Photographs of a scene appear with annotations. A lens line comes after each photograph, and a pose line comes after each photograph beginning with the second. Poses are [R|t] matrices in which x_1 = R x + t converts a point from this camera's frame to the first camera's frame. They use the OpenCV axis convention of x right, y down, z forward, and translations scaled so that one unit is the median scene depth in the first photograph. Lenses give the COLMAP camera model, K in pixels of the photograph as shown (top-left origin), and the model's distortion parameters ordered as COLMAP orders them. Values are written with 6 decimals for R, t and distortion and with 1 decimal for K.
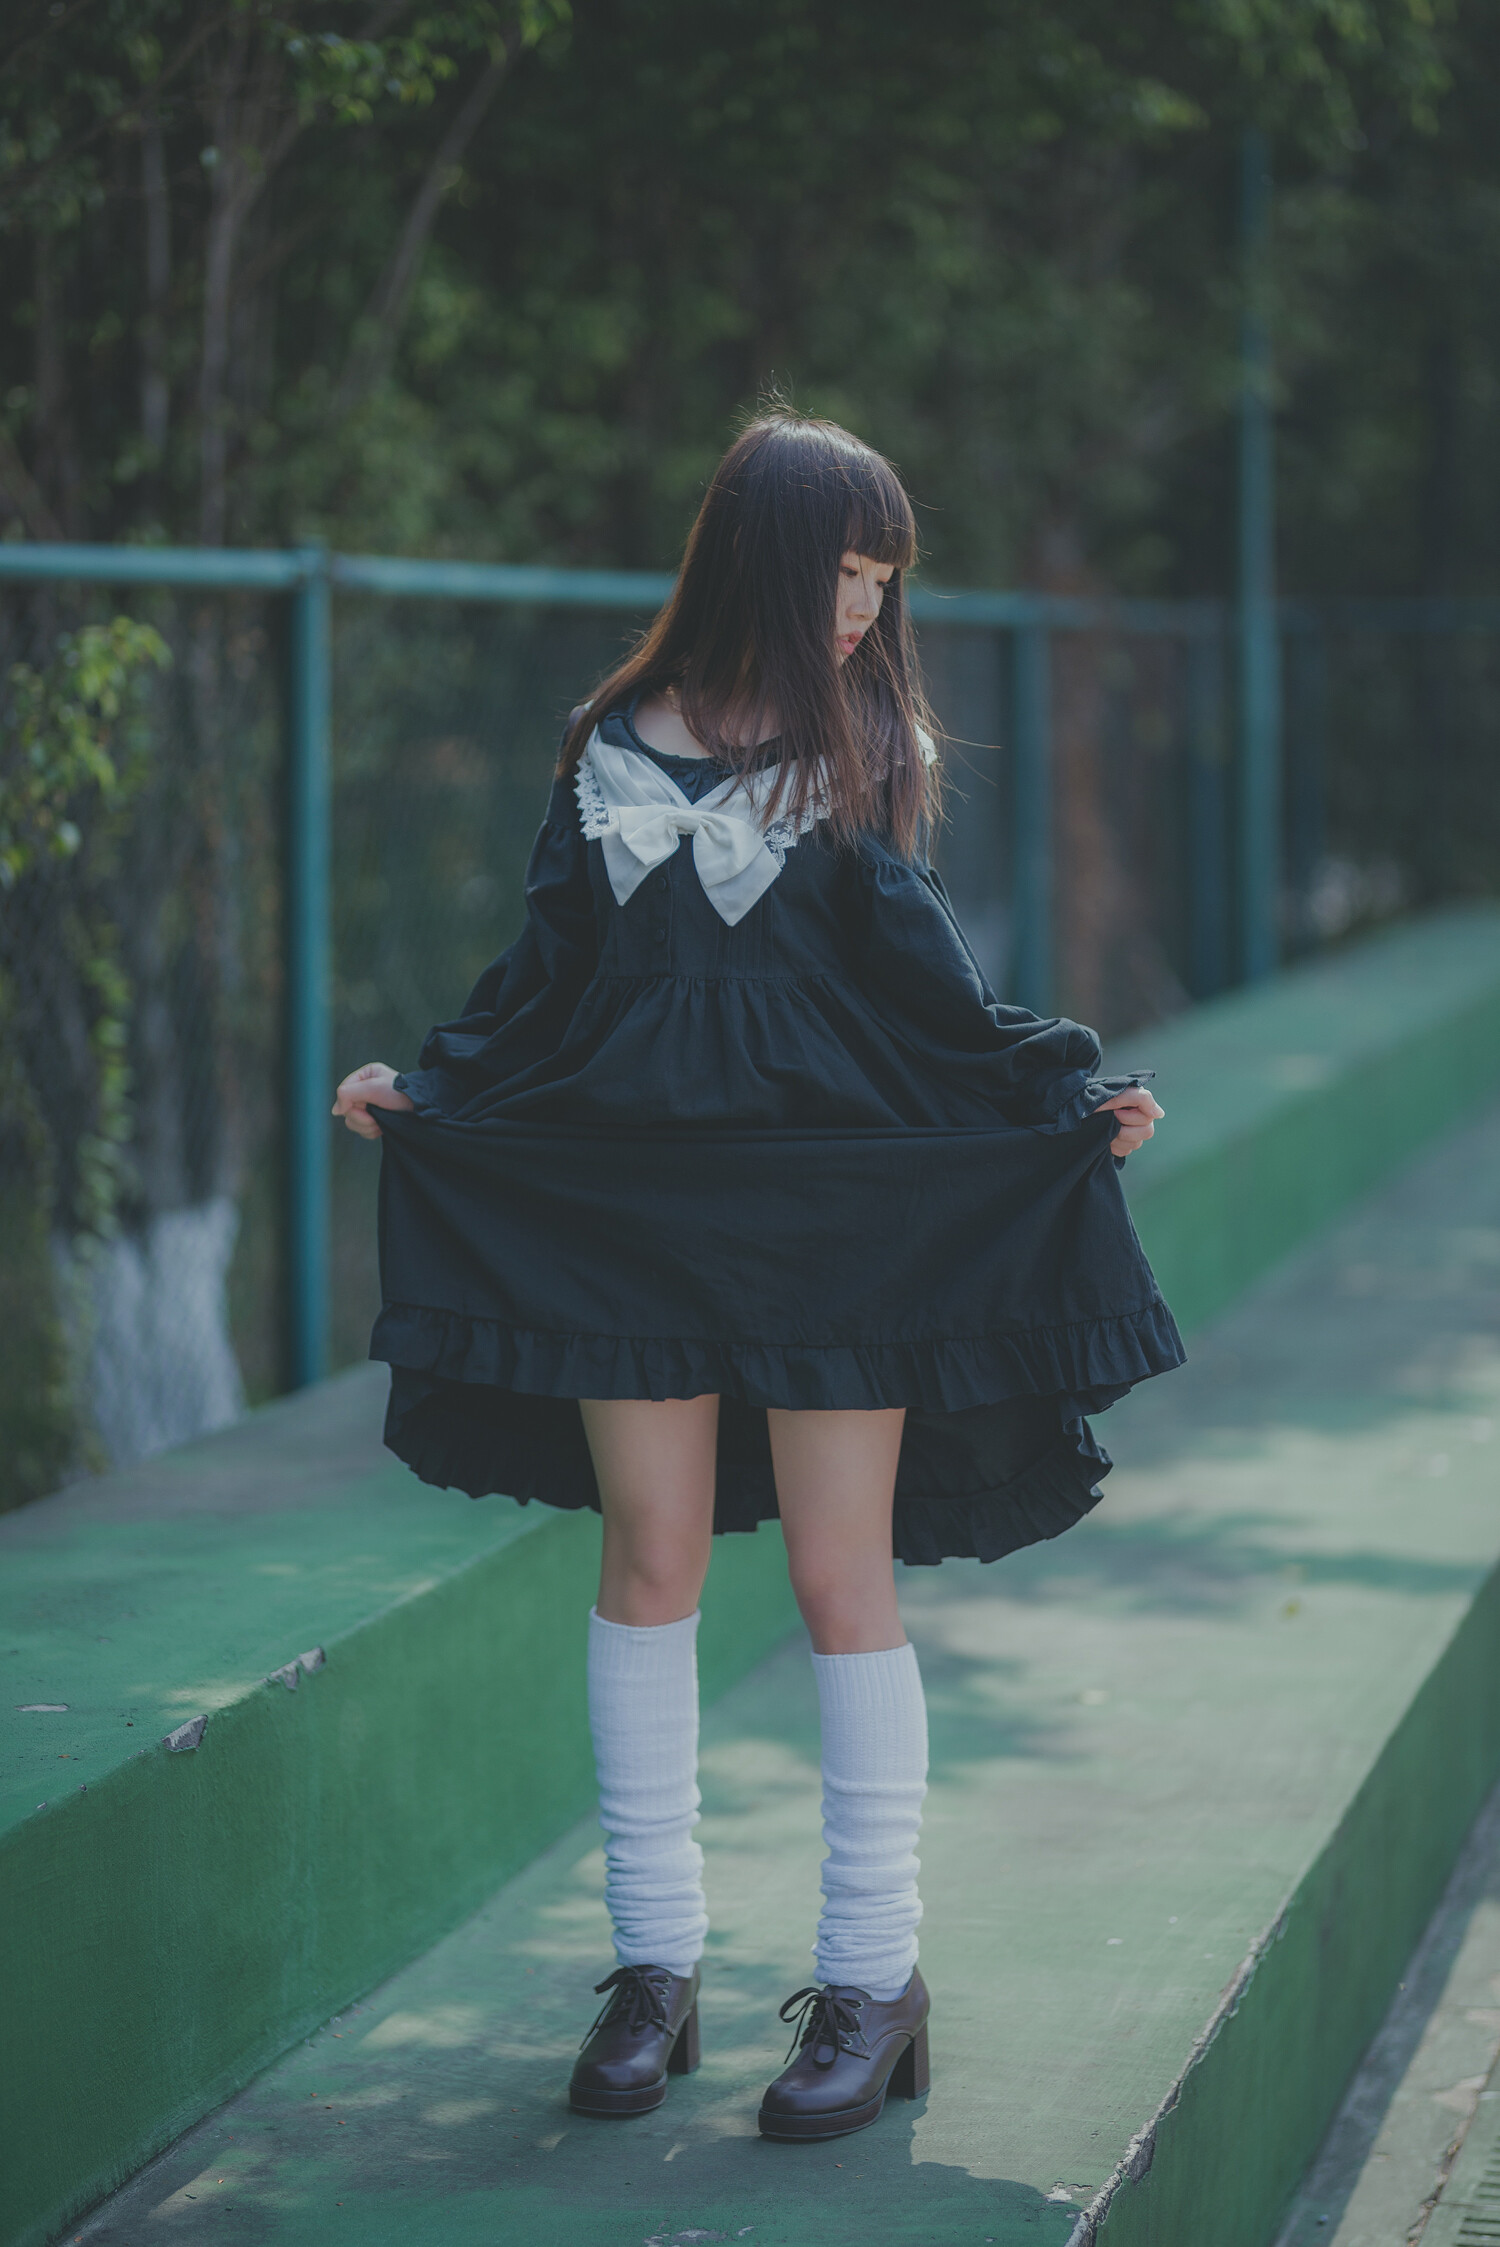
lens RADIAL K [[5095.9, 0, 737.5], [0, 5095.9, 1125.1], [0, 0, 1]] dist [-0.010281, 0.000000]
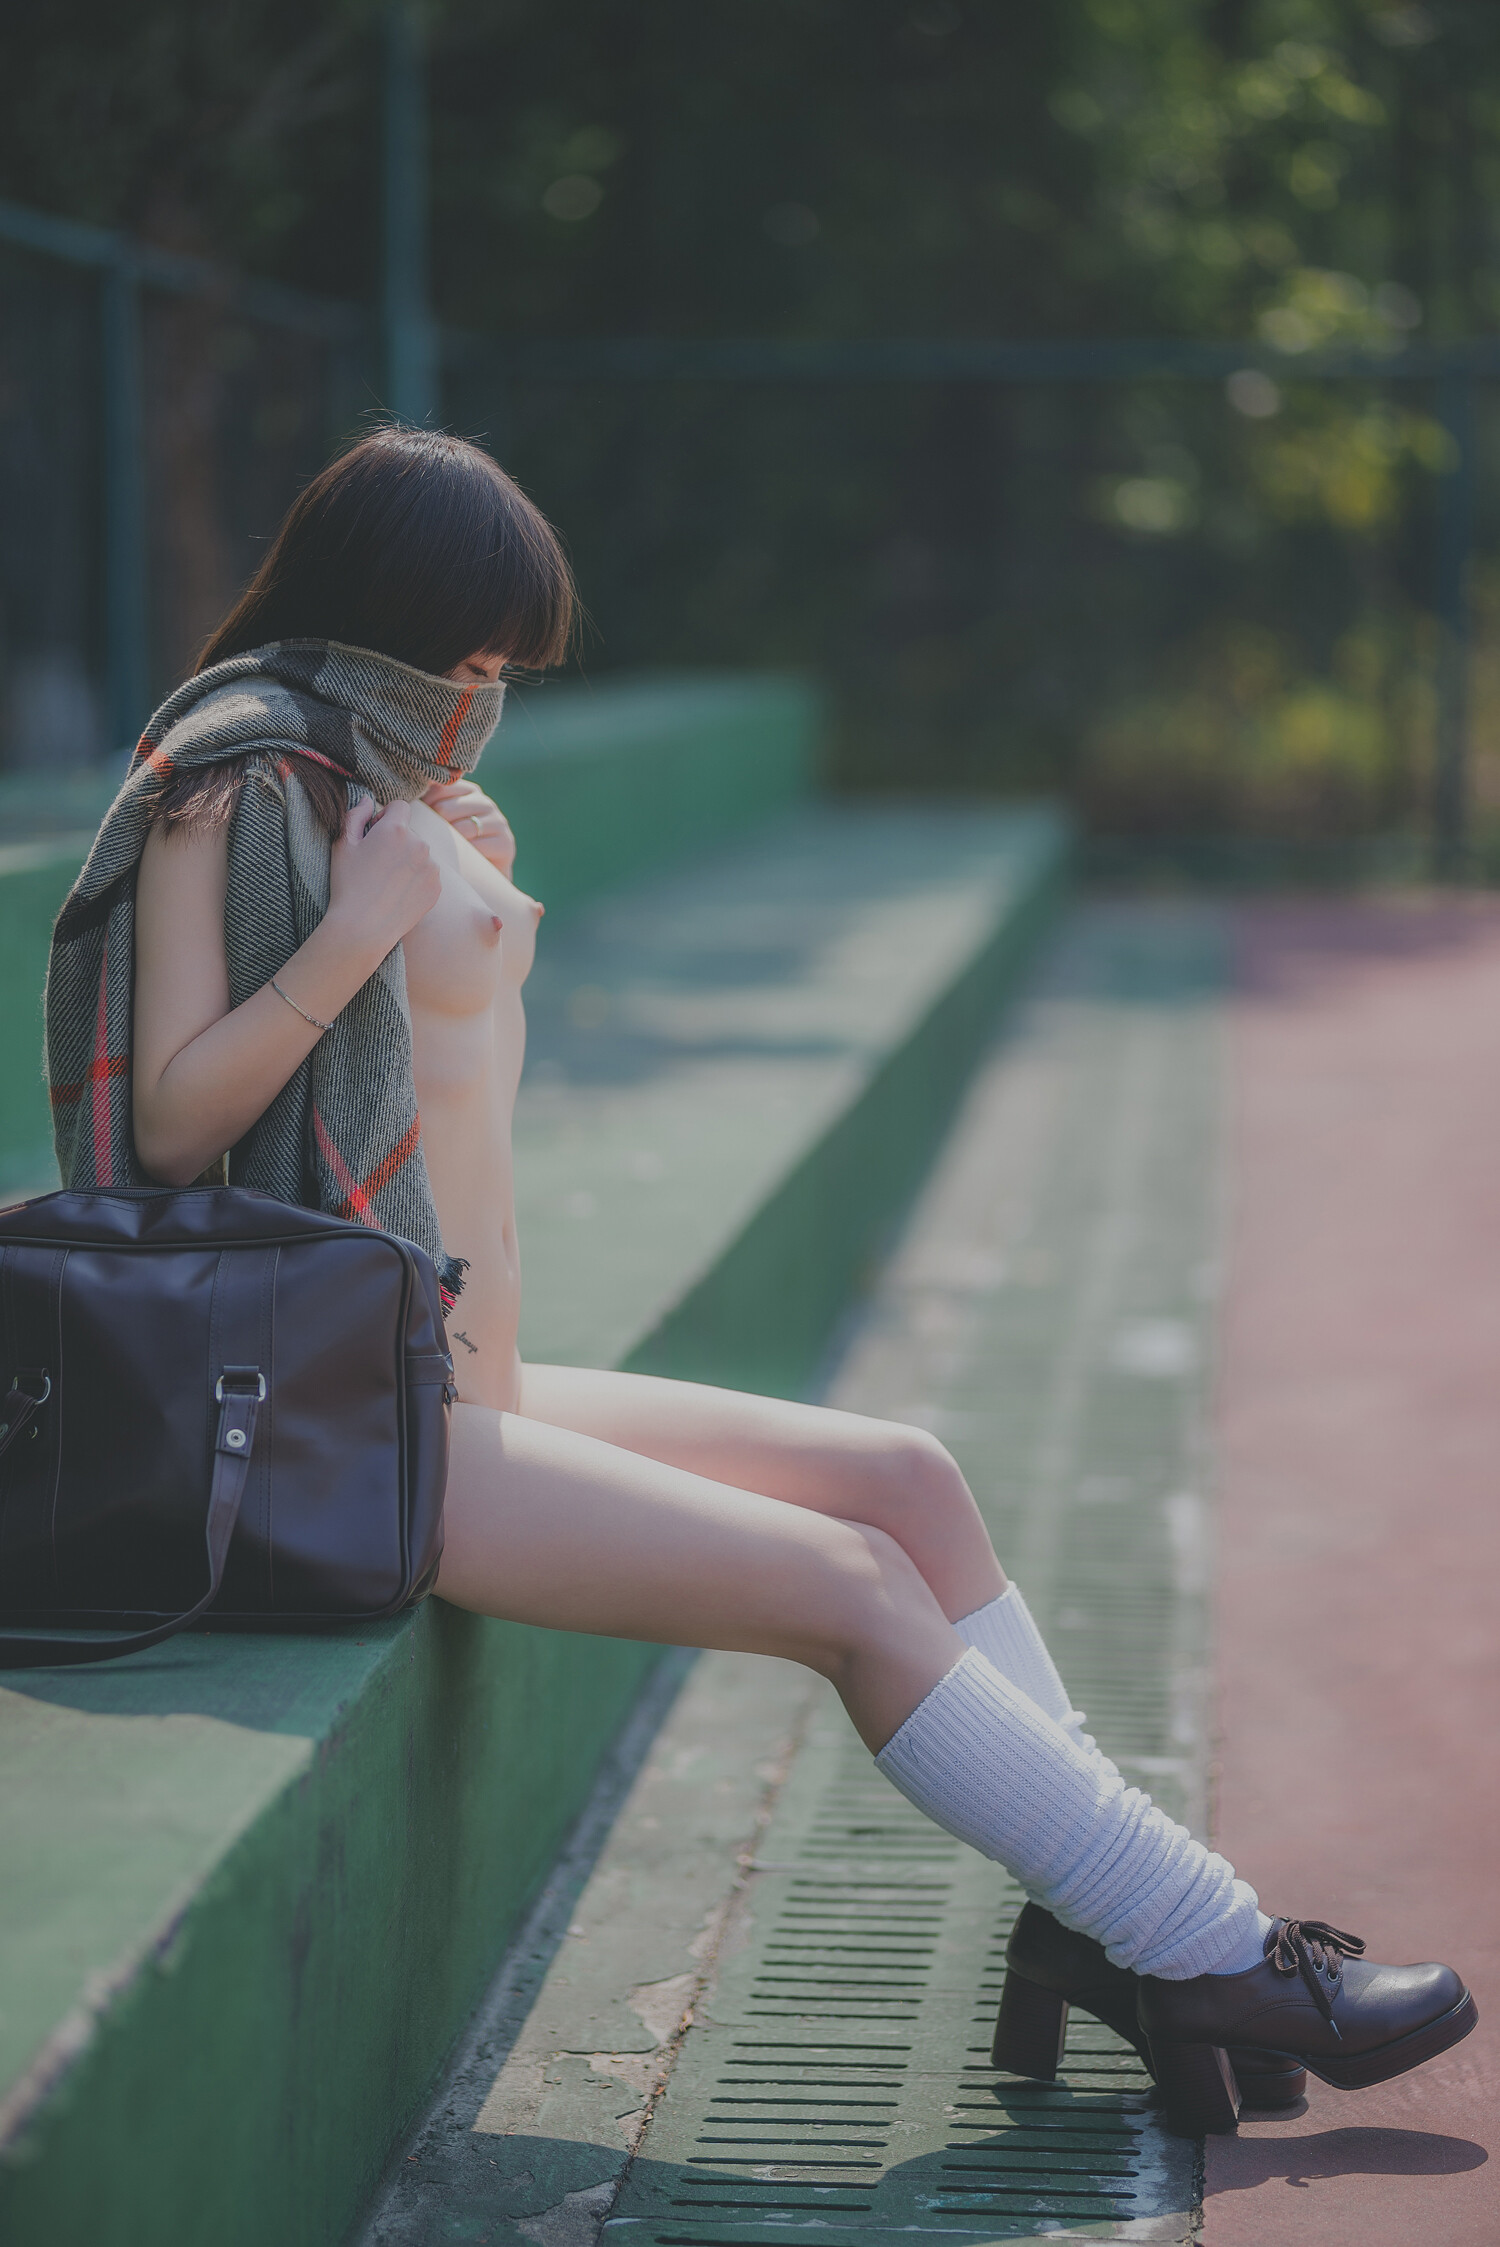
lens RADIAL K [[5095.9, 0, 766.6], [0, 5095.9, 1111.5], [0, 0, 1]] dist [-0.010281, 0.000000]
pose [[0.987532, -0.006610, 0.157280, 0.085098], [0.004762, 0.999915, 0.012121, 0.070898], [-0.157347, -0.011221, 0.987480, 0.501911]]
